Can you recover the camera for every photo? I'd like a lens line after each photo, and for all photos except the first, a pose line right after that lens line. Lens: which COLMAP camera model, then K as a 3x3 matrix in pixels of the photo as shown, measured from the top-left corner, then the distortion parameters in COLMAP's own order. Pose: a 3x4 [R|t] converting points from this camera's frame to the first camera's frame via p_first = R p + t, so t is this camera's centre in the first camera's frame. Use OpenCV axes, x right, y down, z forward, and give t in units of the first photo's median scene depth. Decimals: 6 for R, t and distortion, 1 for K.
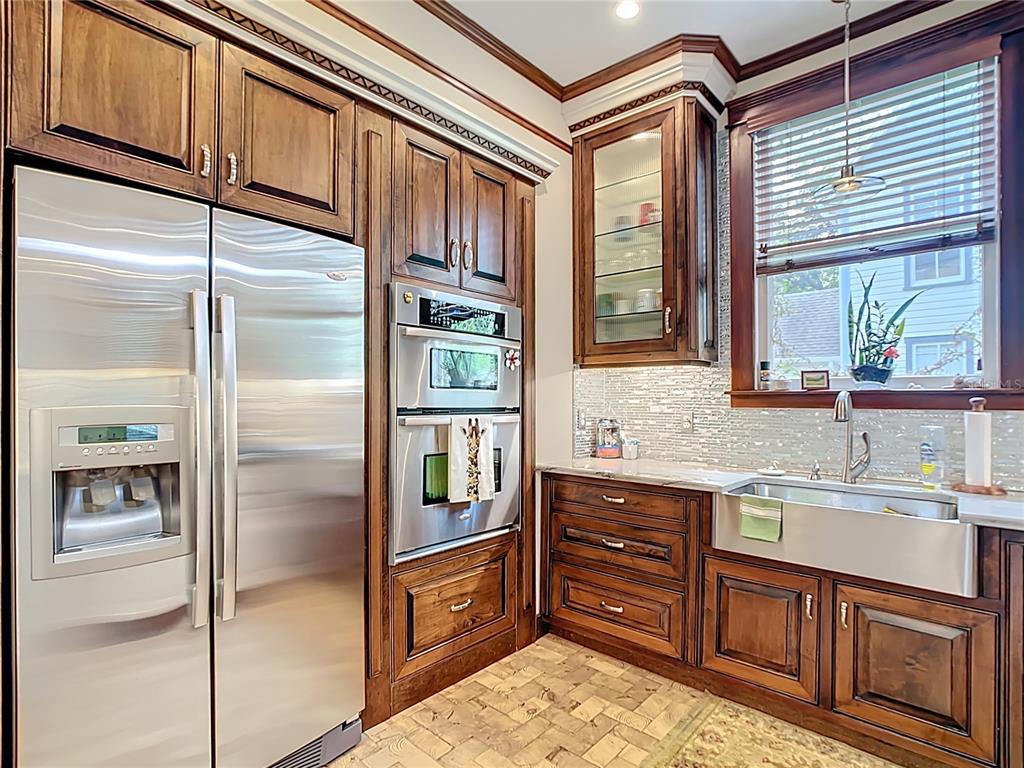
lens RADIAL K [[525.0, 0, 511.2], [0, 525.0, 394.6], [0, 0, 1]] dist [-0.025501, 0.004289]
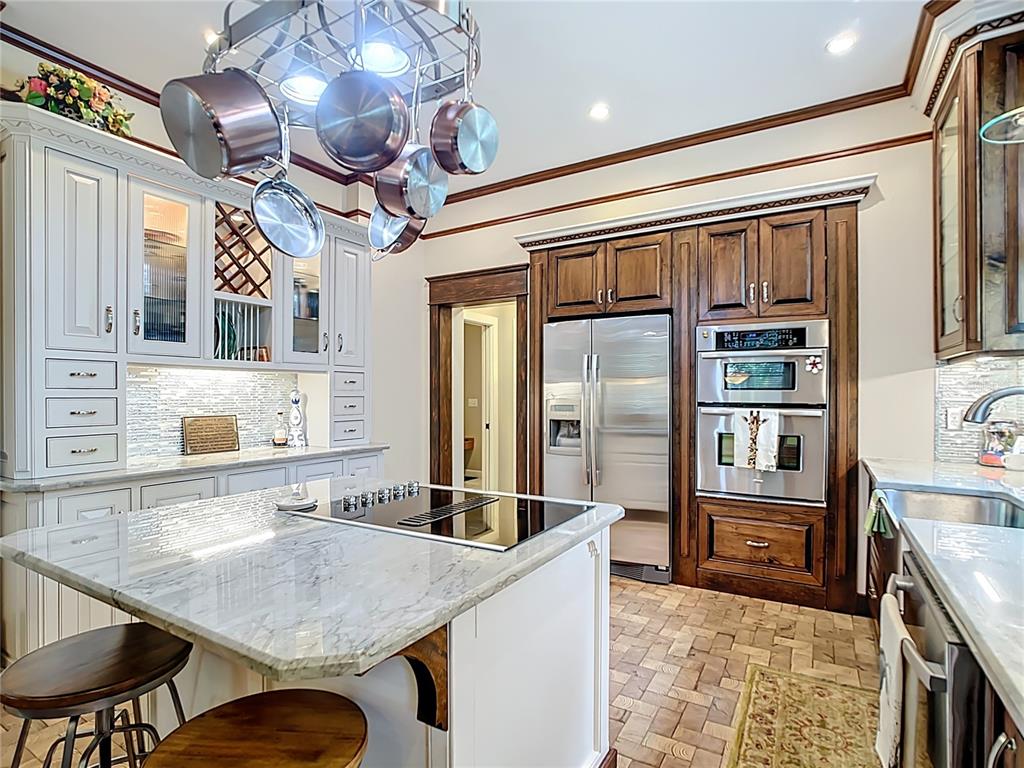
lens RADIAL K [[525.0, 0, 513.5], [0, 525.0, 389.4], [0, 0, 1]] dist [-0.025501, 0.004289]
pose [[0.194204, -0.010222, -0.980908, 1.222959], [0.010175, 0.999913, -0.008405, -0.007026], [0.980908, -0.008349, 0.194291, 0.096697]]
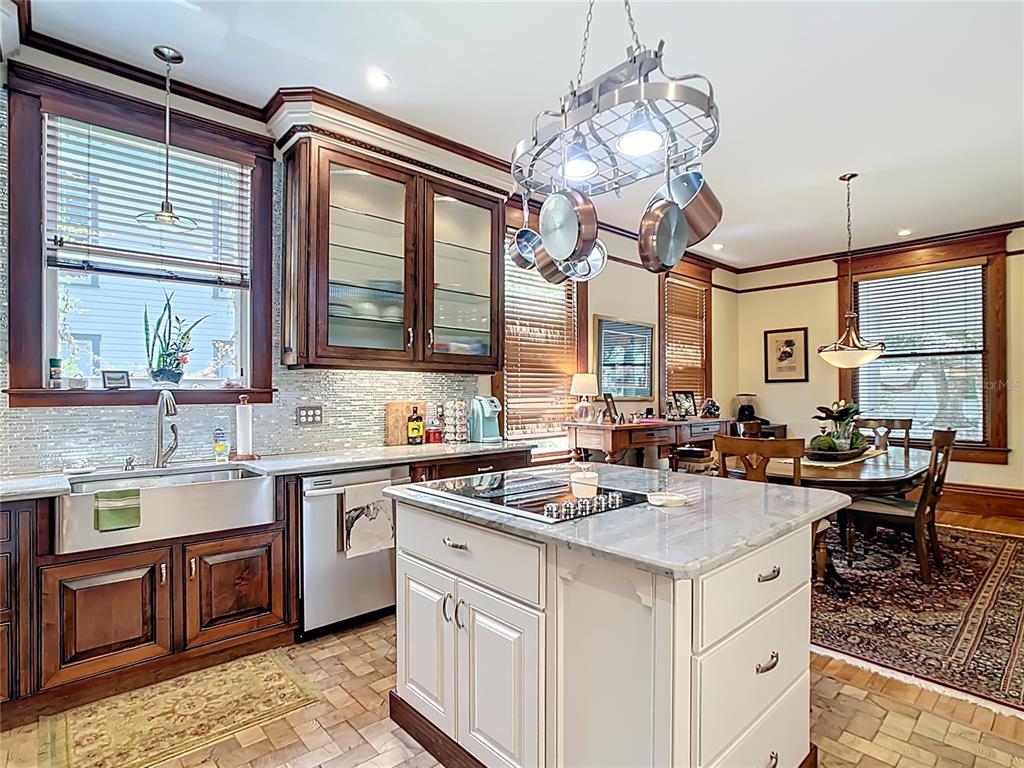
lens RADIAL K [[525.0, 0, 514.7], [0, 525.0, 390.1], [0, 0, 1]] dist [-0.025501, 0.004289]
pose [[0.095373, 0.003648, 0.995435, -0.452100], [-0.000411, 0.999993, -0.003625, -0.002722], [-0.995442, -0.000063, 0.095374, 0.085276]]
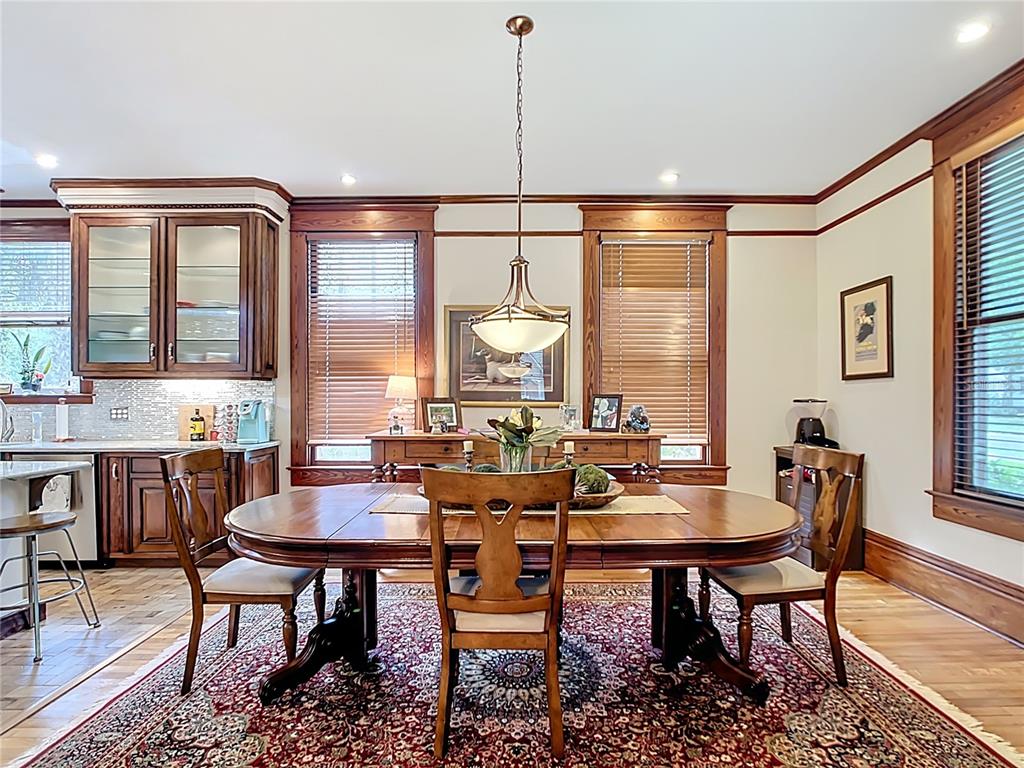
lens RADIAL K [[525.0, 0, 525.6], [0, 525.0, 399.6], [0, 0, 1]] dist [-0.025501, 0.004289]
pose [[0.735438, -0.004264, 0.677579, 0.791273], [0.000006, 0.999980, 0.006286, -0.002816], [-0.677592, -0.004619, 0.735423, -1.757445]]
